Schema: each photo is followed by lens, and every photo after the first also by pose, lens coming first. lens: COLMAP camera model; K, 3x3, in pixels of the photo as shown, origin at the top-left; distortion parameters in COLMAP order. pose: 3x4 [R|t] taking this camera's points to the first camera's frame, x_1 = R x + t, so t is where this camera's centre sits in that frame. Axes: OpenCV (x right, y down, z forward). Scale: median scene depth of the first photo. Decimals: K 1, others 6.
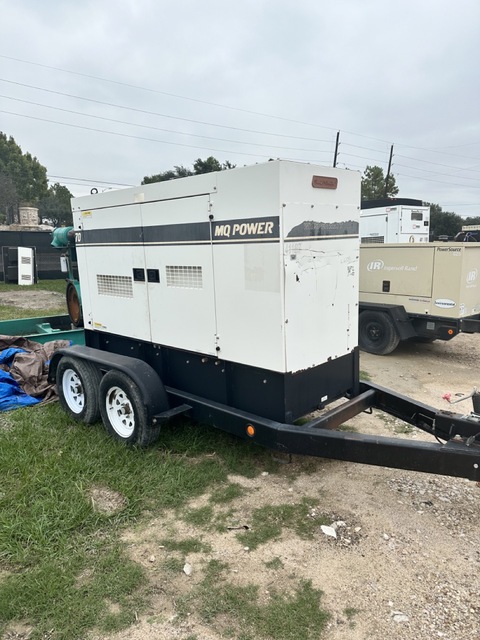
lens RADIAL K [[438.2, 0, 241.5], [0, 438.2, 319.7], [0, 0, 1]] dist [0.081457, -0.000095]
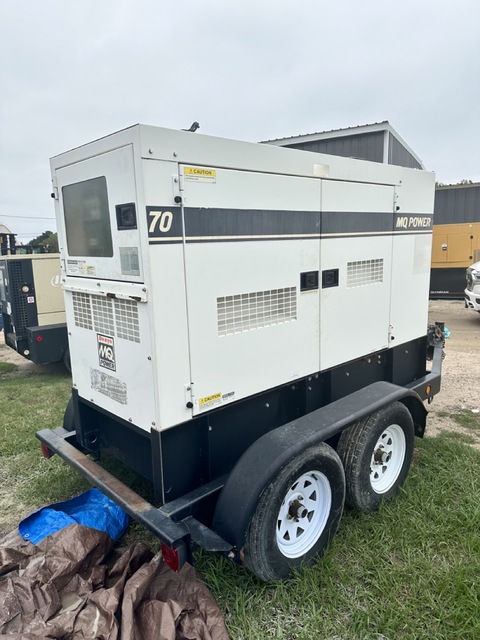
lens RADIAL K [[438.2, 0, 241.5], [0, 438.2, 319.7], [0, 0, 1]] dist [0.081457, -0.000095]
pose [[0.070742, -0.155309, 0.985330, -0.964343], [0.199906, 0.969972, 0.138536, -0.166116], [-0.977258, 0.187173, 0.099665, 1.089475]]
